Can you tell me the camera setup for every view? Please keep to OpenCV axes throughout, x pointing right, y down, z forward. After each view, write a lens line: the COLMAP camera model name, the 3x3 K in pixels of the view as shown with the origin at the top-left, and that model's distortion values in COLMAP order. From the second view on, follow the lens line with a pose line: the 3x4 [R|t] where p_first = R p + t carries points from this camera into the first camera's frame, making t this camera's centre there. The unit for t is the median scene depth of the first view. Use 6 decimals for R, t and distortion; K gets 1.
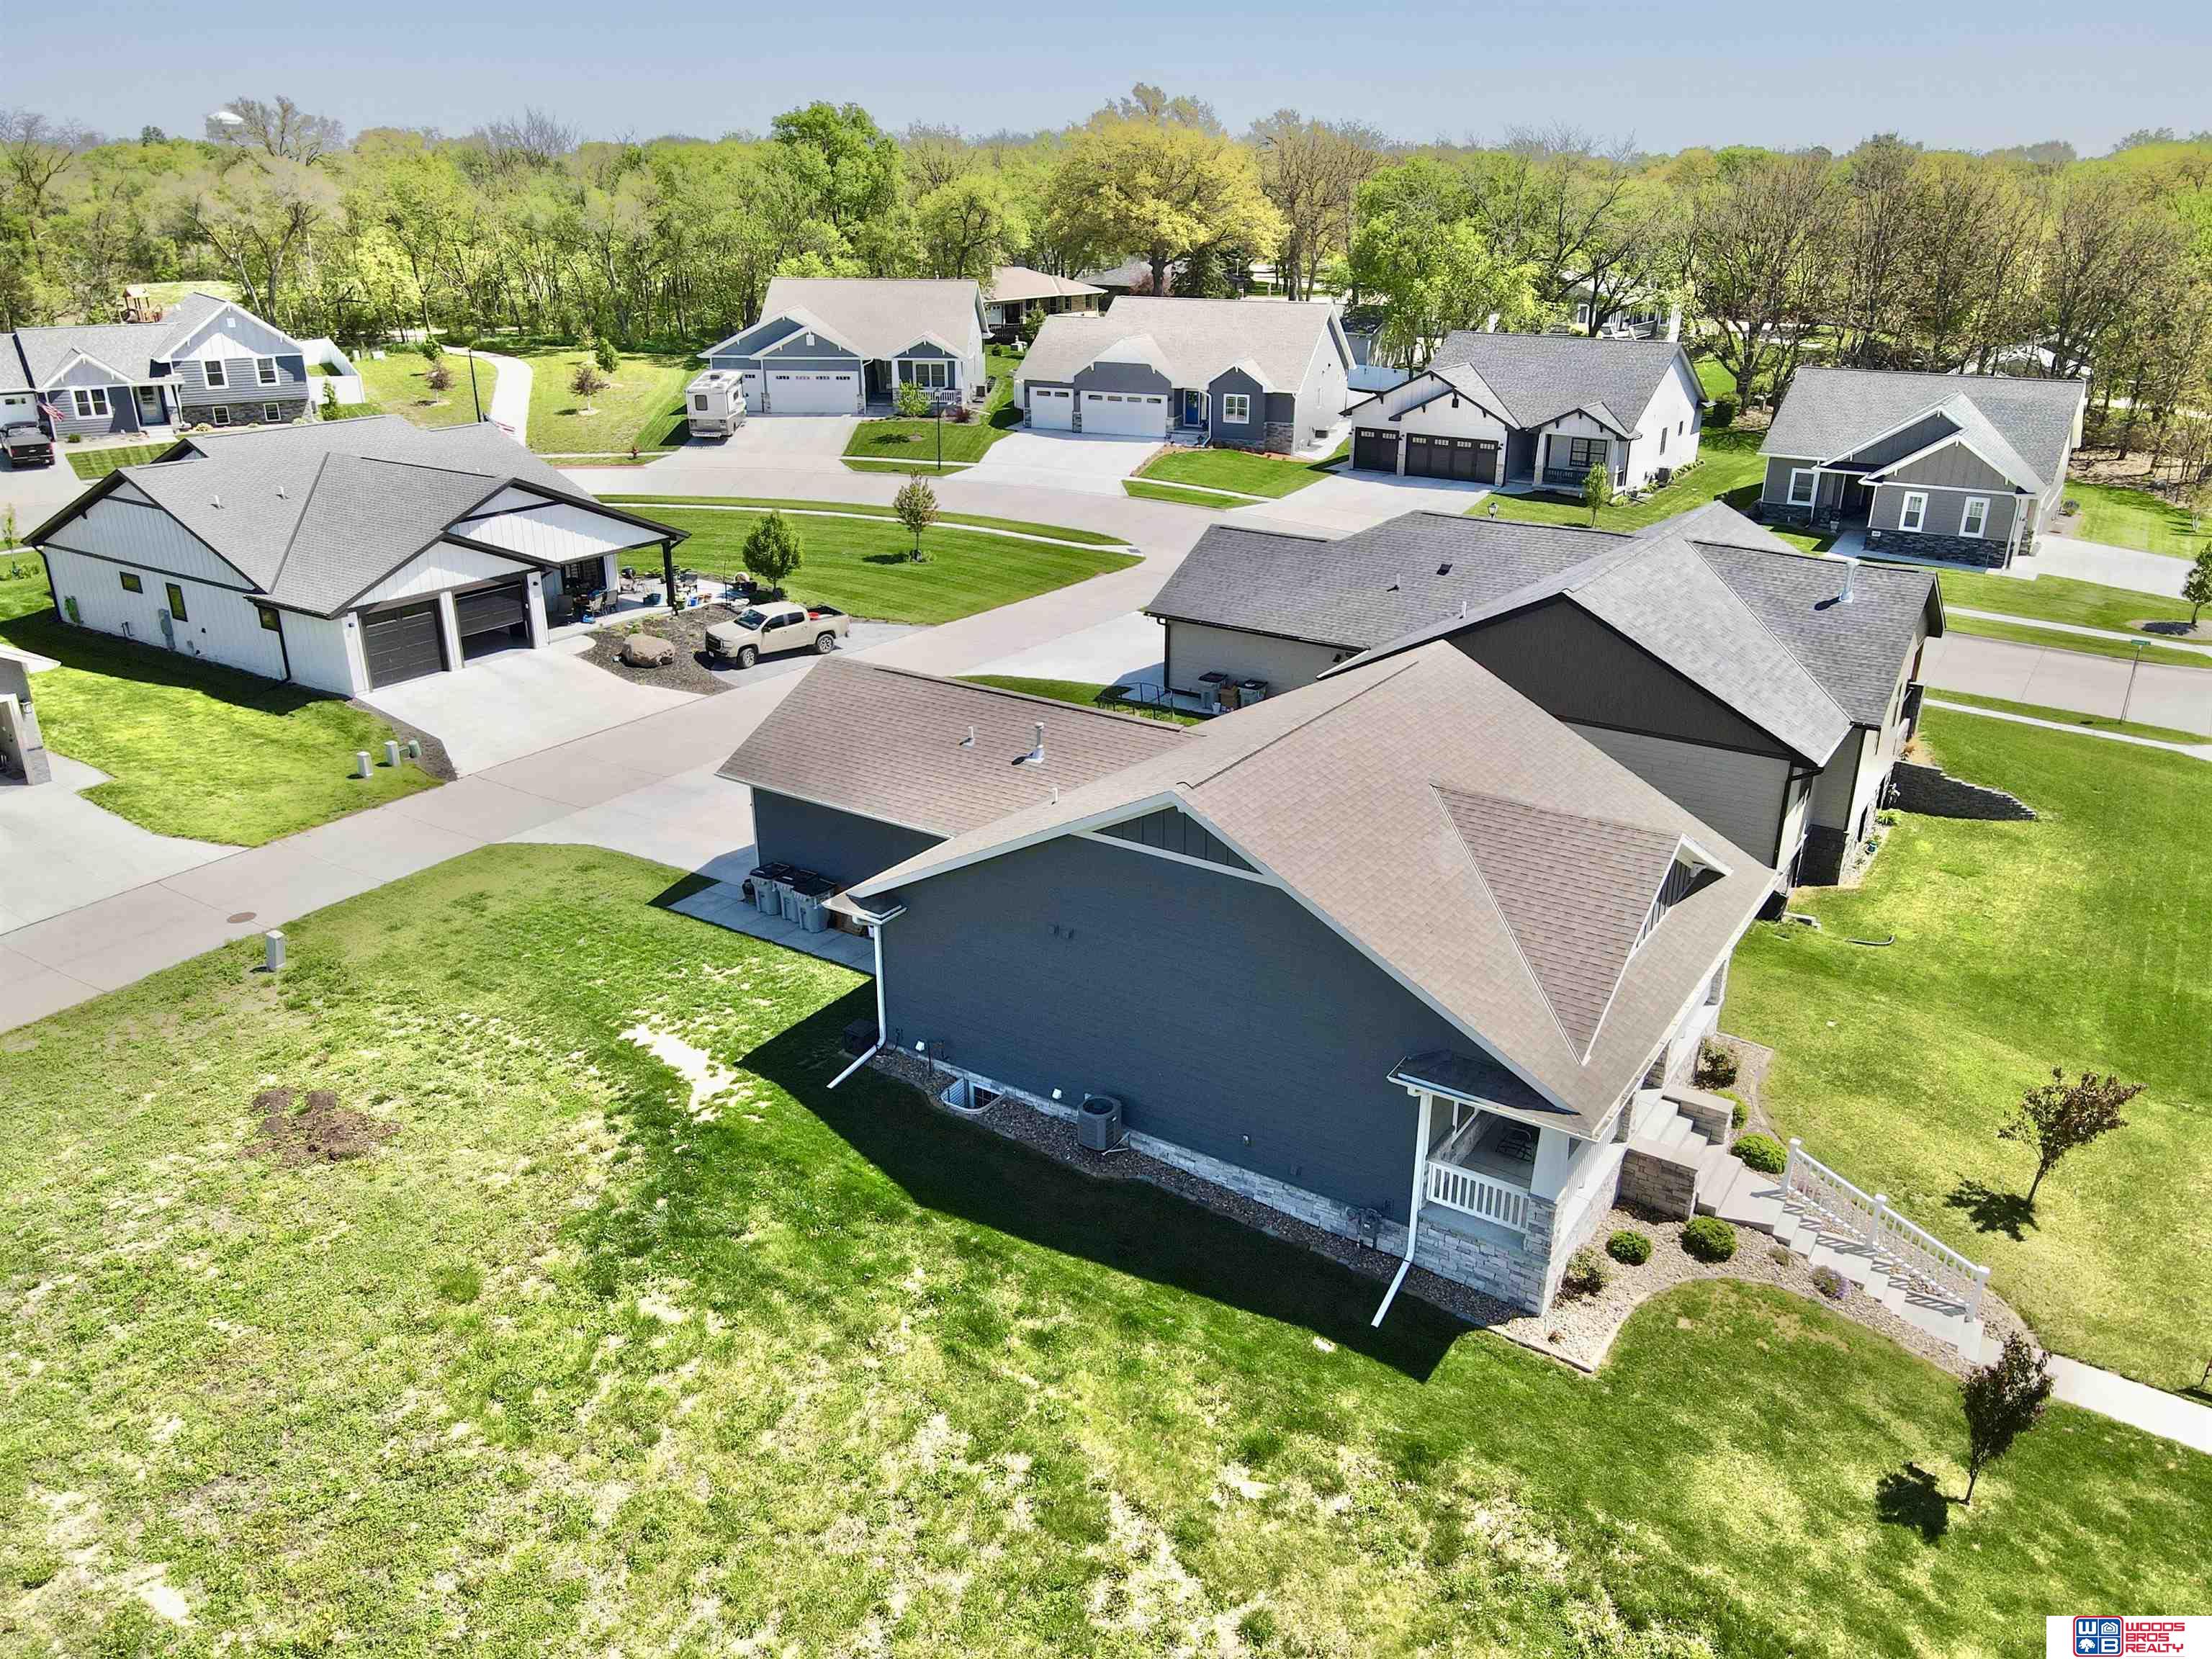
lens RADIAL K [[1594.5, 0, 1106.0], [0, 1594.5, 829.5], [0, 0, 1]] dist [0.018700, 0.007425]
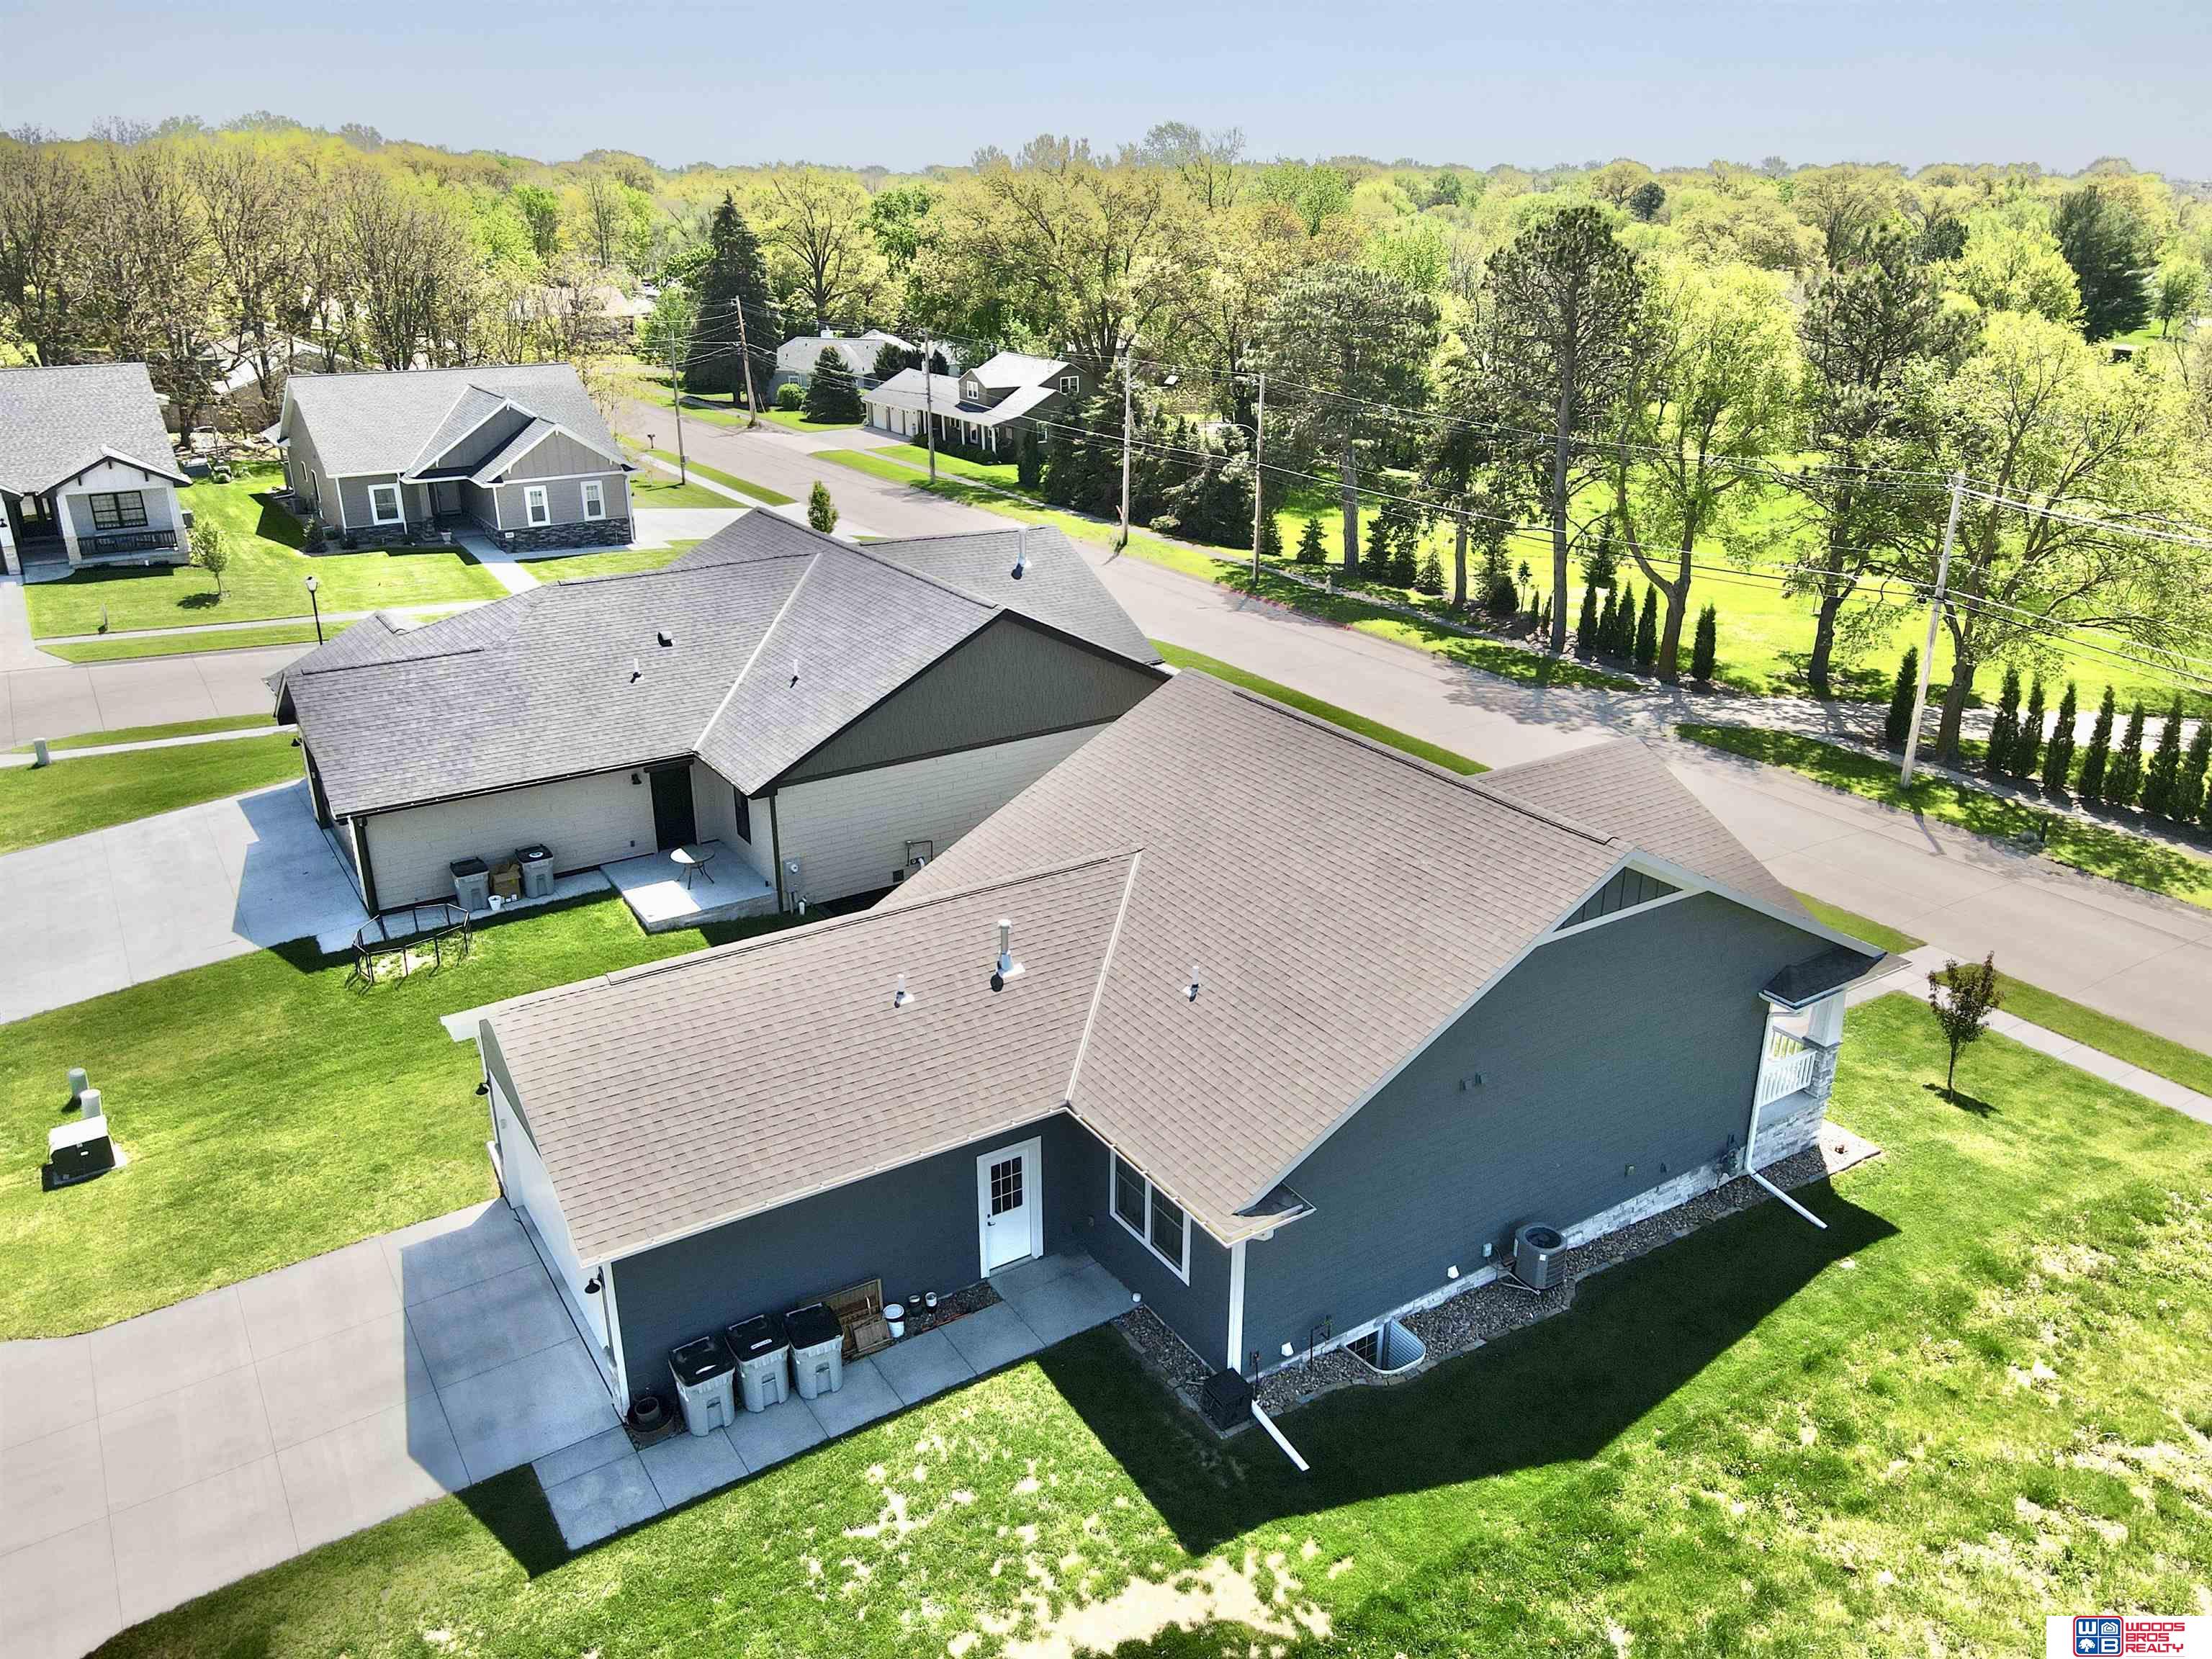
lens RADIAL K [[1648.7, 0, 1106.0], [0, 1648.7, 829.5], [0, 0, 1]] dist [0.021059, 0.004289]
pose [[0.403631, -0.341844, 0.848660, -0.778587], [0.345197, 0.915922, 0.204759, -0.290822], [-0.847302, 0.210308, 0.487698, 0.714426]]
